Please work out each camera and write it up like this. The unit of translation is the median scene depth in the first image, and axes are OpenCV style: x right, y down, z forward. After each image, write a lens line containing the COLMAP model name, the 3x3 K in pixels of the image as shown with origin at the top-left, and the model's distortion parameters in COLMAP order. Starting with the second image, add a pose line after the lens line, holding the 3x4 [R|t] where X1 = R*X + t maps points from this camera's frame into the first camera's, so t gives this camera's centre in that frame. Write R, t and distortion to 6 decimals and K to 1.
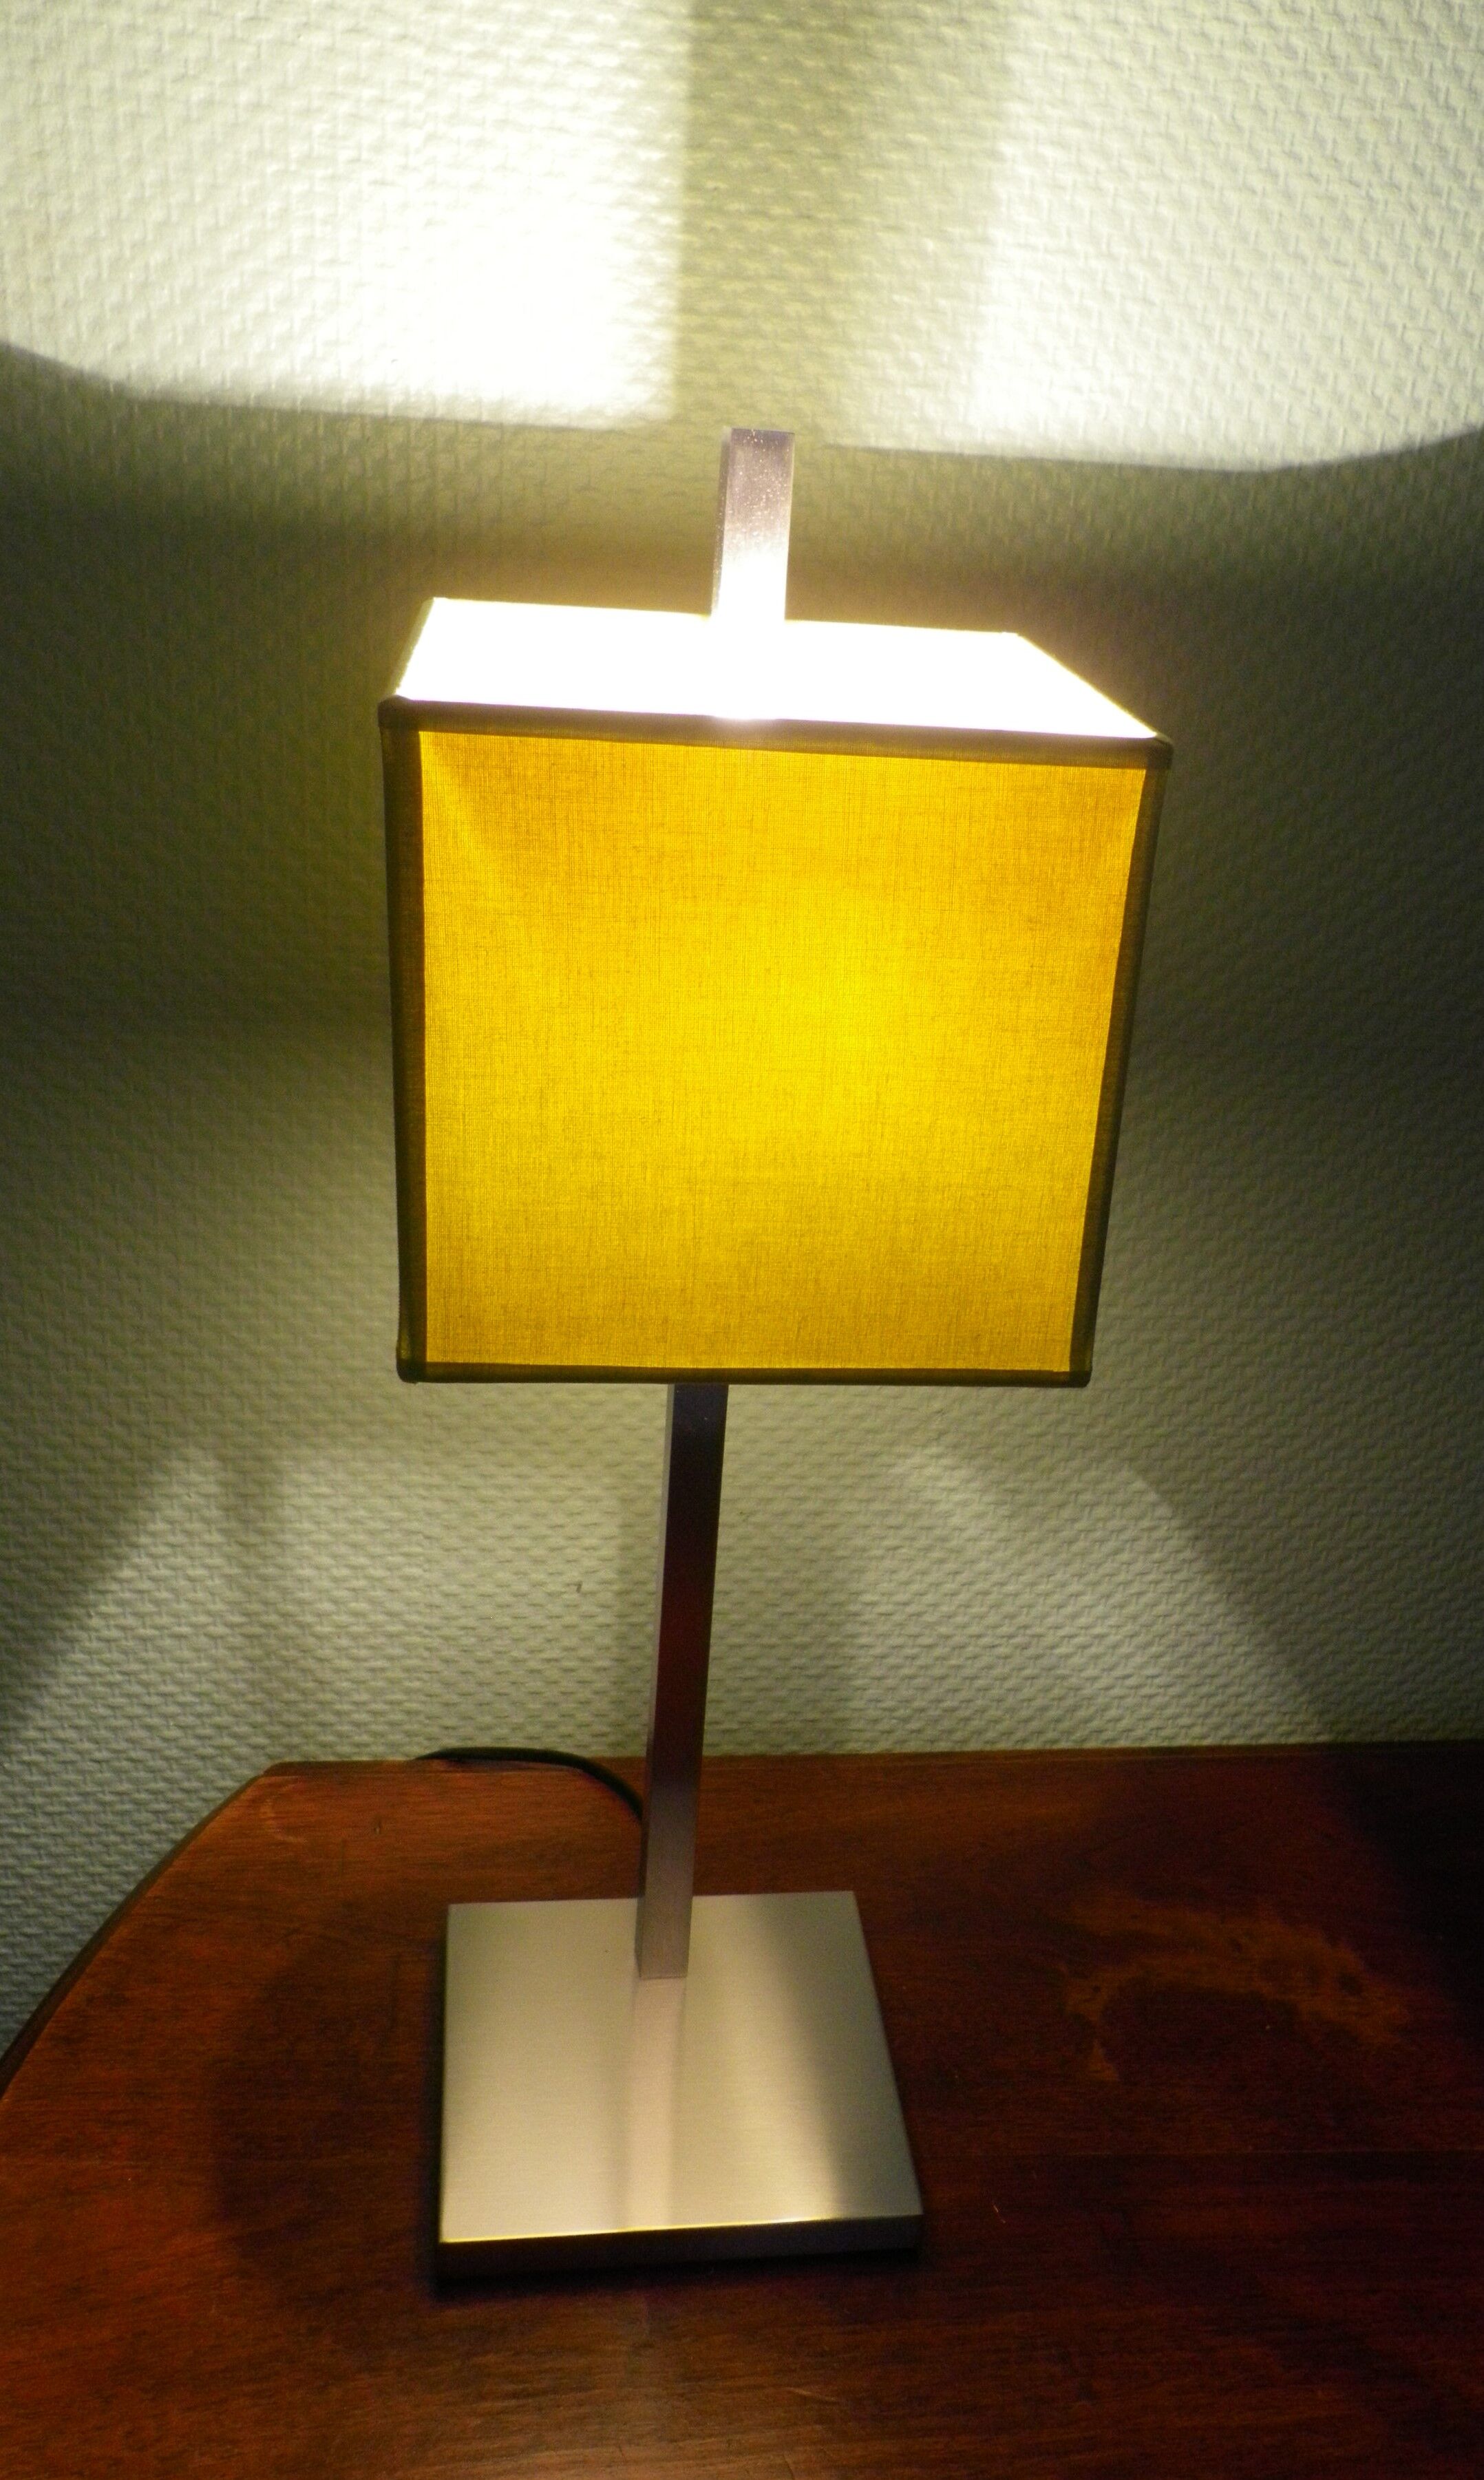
lens RADIAL K [[2178.5, 0, 839.6], [0, 2178.5, 1375.2], [0, 0, 1]] dist [0.007554, -0.001284]
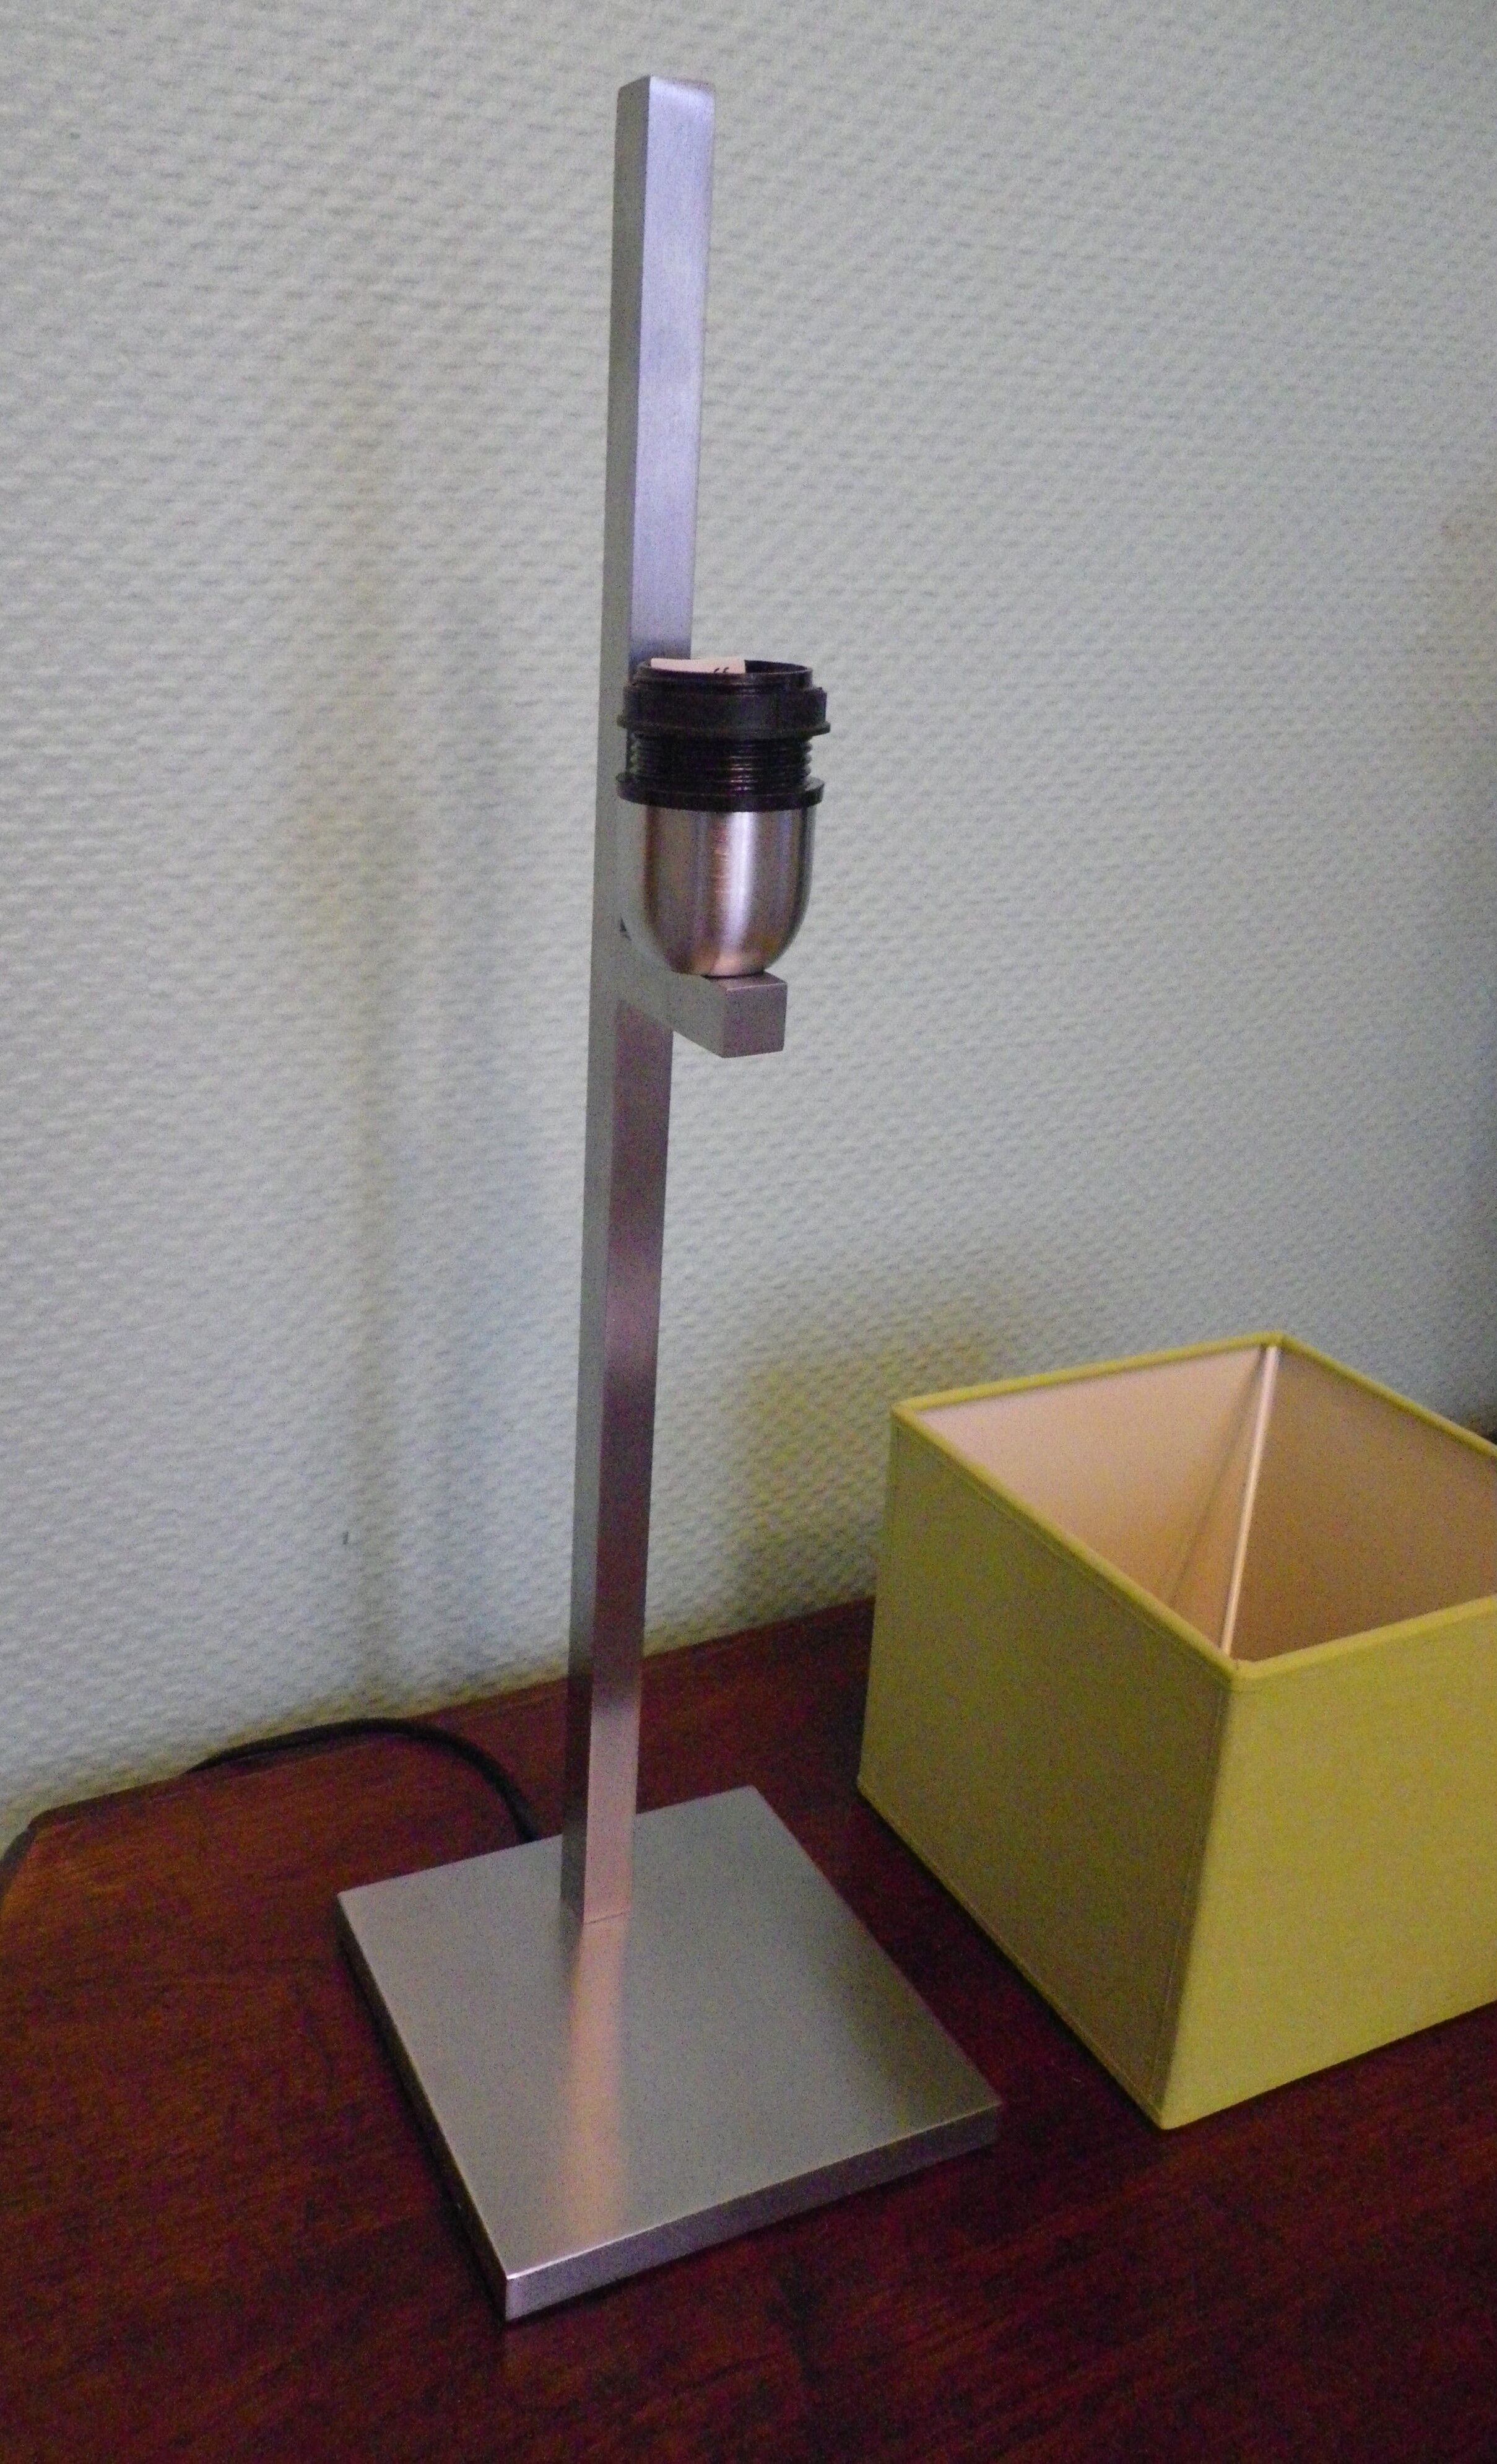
lens RADIAL K [[1968.6, 0, 617.9], [0, 1968.6, 1242.8], [0, 0, 1]] dist [0.006531, 0.005135]
pose [[0.944976, -0.167490, 0.281011, -0.236819], [0.187456, 0.981217, -0.045539, 0.036988], [-0.268105, 0.095710, 0.958624, 0.181139]]
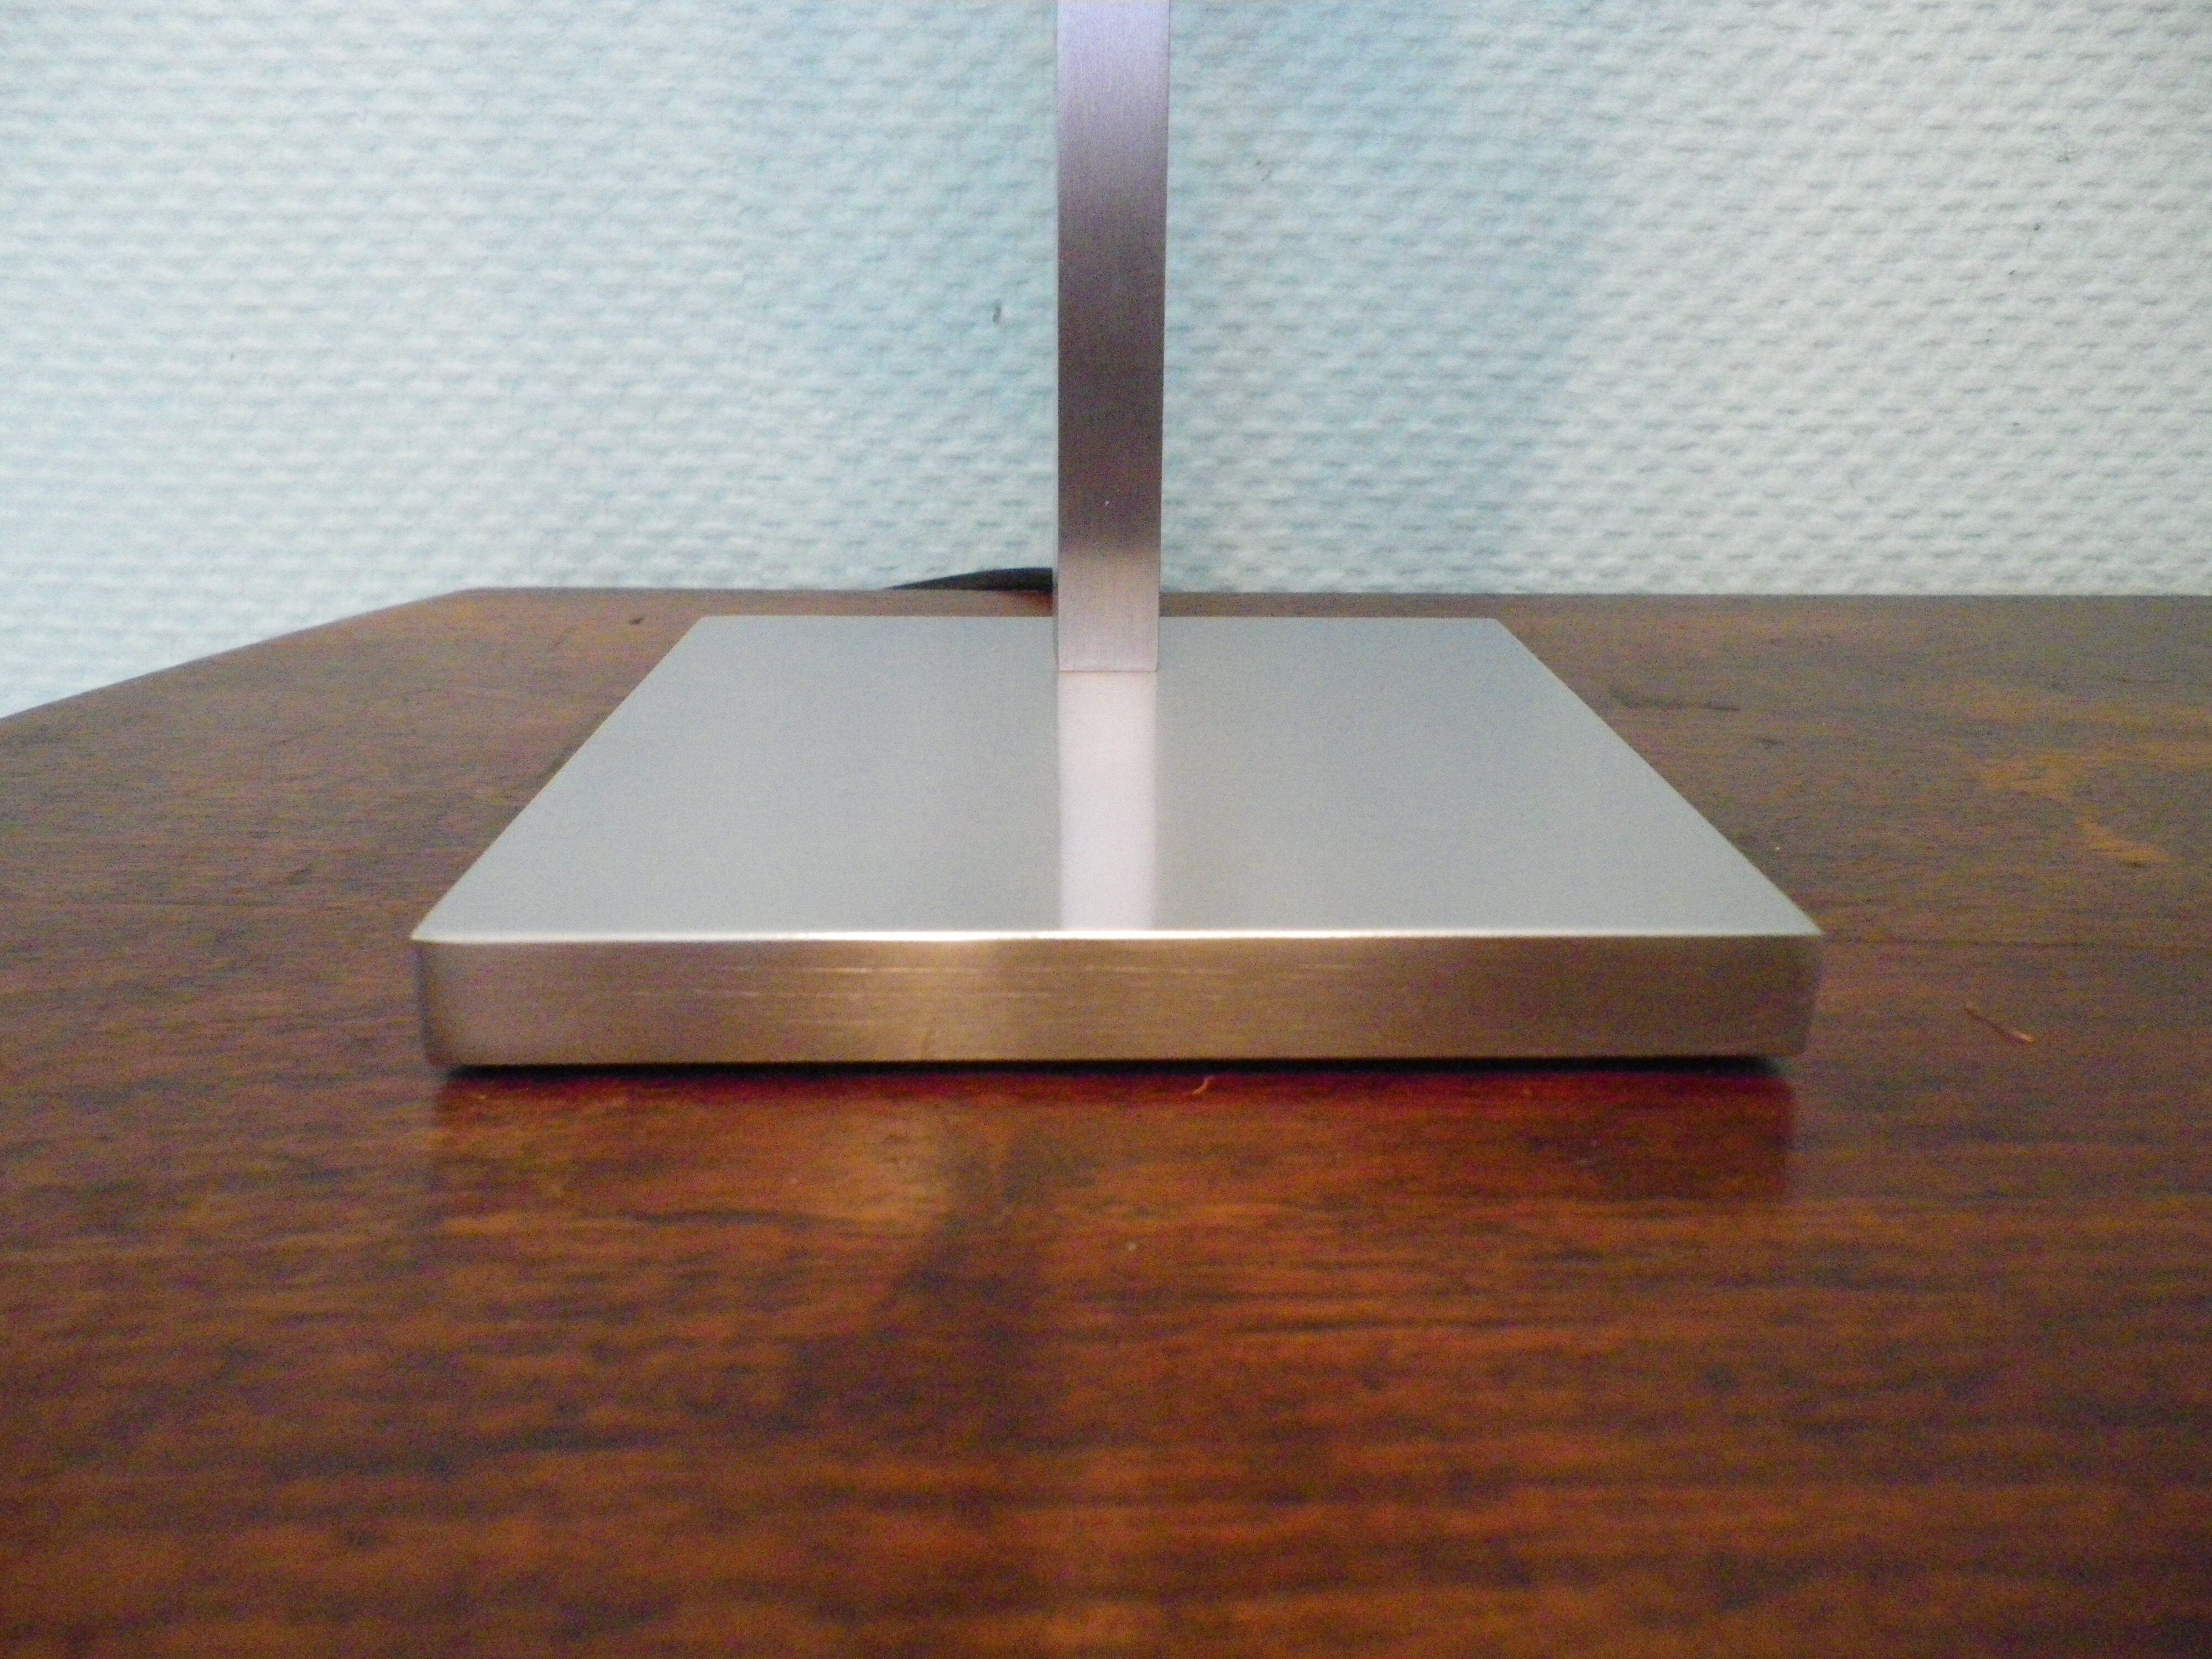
lens RADIAL K [[1720.8, 0, 1095.9], [0, 1720.8, 841.7], [0, 0, 1]] dist [-0.007376, 0.005577]
pose [[0.989140, -0.030603, -0.143754, -0.028655], [0.011272, 0.990998, -0.133402, 0.329822], [0.146542, 0.130333, 0.980581, 0.584253]]
